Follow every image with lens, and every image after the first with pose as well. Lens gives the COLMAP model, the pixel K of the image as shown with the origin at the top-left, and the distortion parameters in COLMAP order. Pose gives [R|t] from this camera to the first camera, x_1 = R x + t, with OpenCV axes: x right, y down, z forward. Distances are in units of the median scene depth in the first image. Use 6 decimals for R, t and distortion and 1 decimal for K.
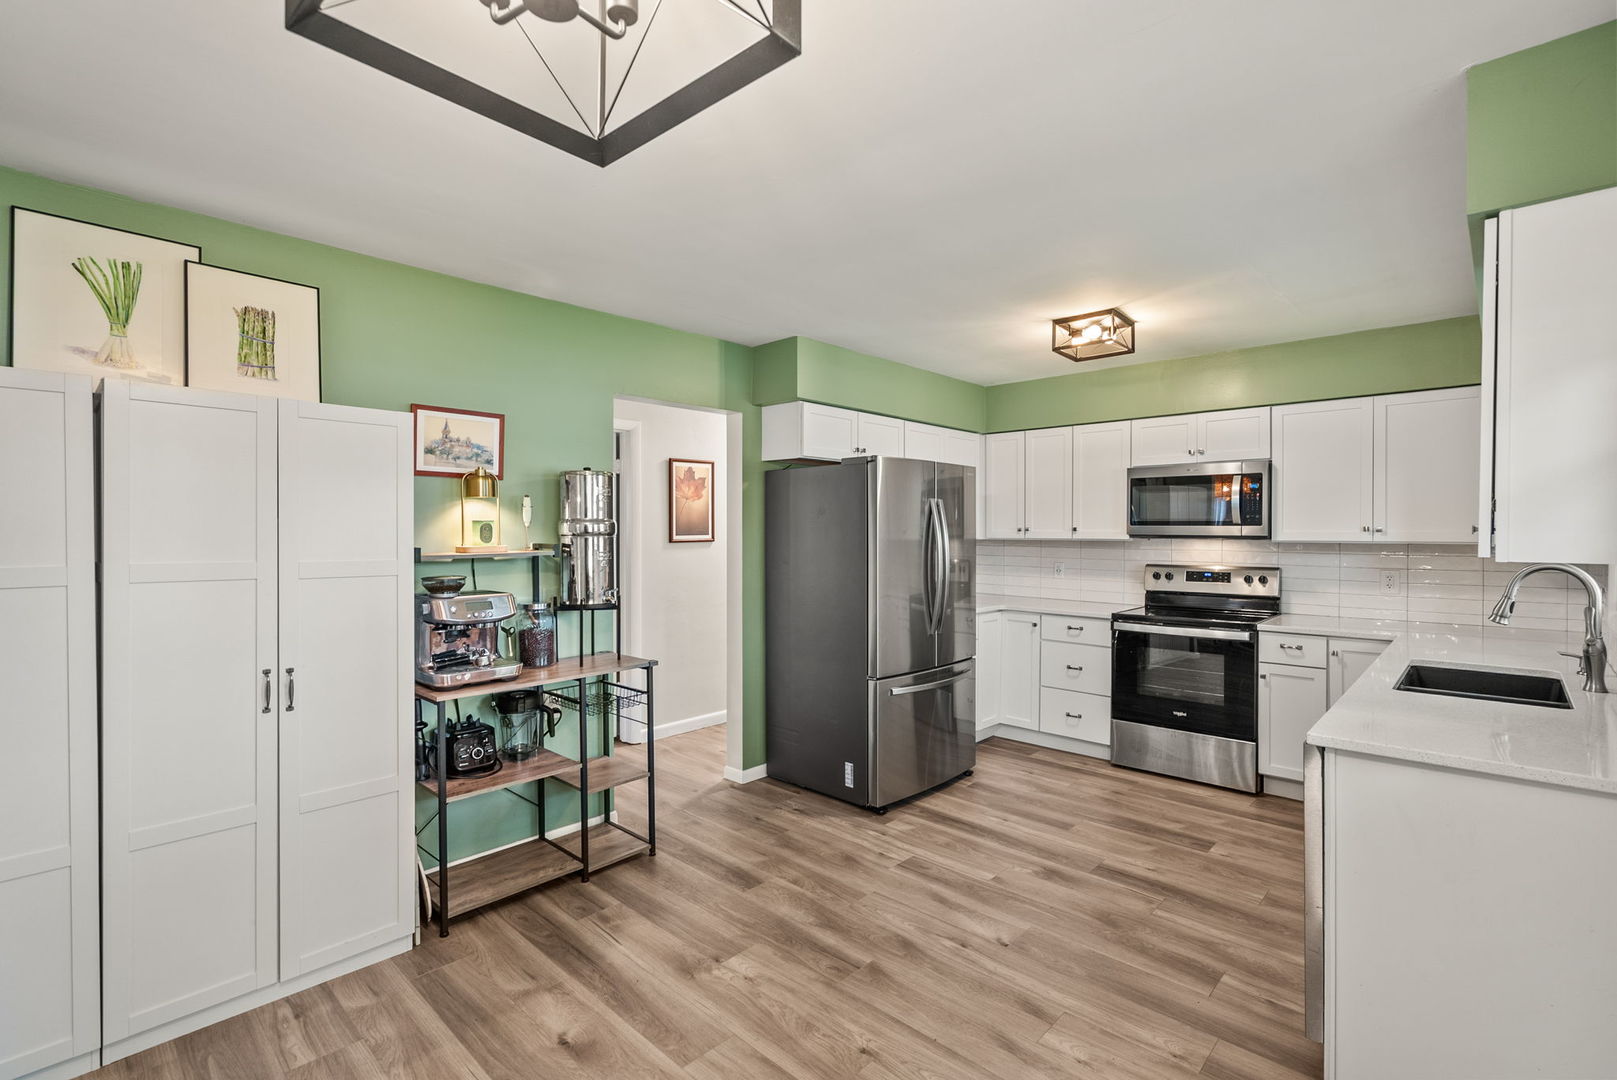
lens RADIAL K [[759.8, 0, 801.2], [0, 759.8, 533.3], [0, 0, 1]] dist [0.000465, 0.000127]
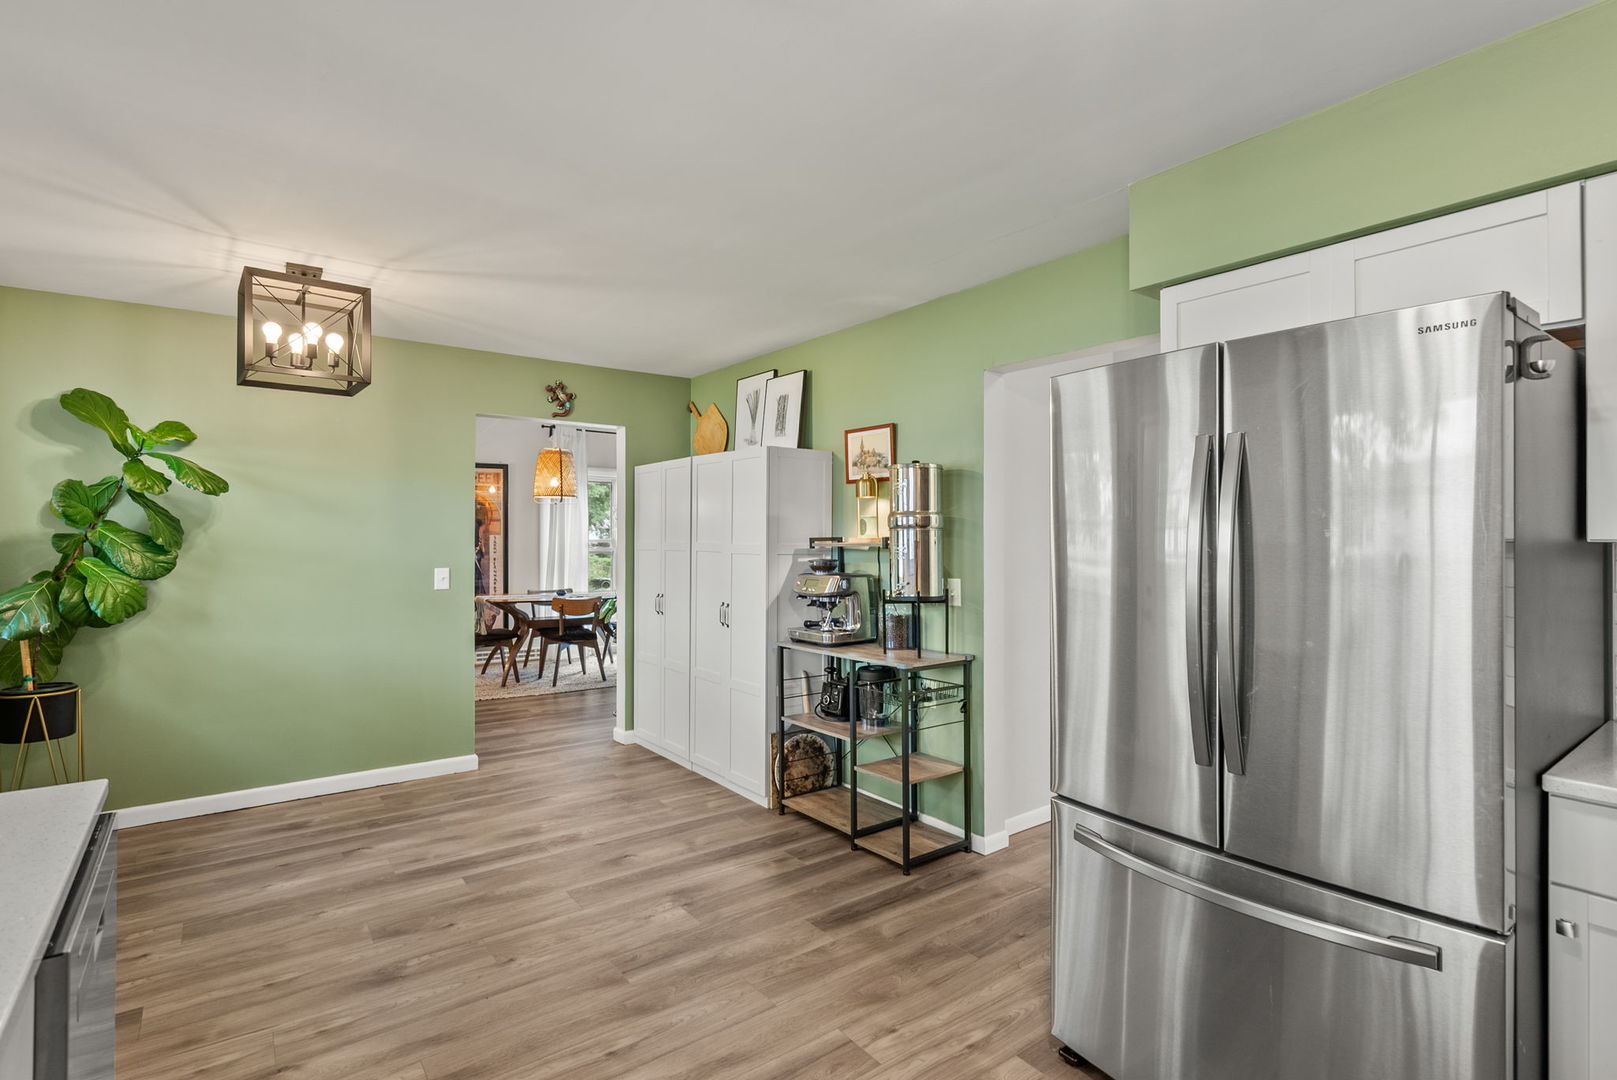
lens RADIAL K [[759.8, 0, 801.2], [0, 759.8, 533.3], [0, 0, 1]] dist [0.000465, 0.000127]
pose [[-0.161881, -0.004241, -0.986801, 0.805910], [-0.005394, 0.999980, -0.003413, 0.014892], [0.986796, 0.004770, -0.161900, 1.119622]]
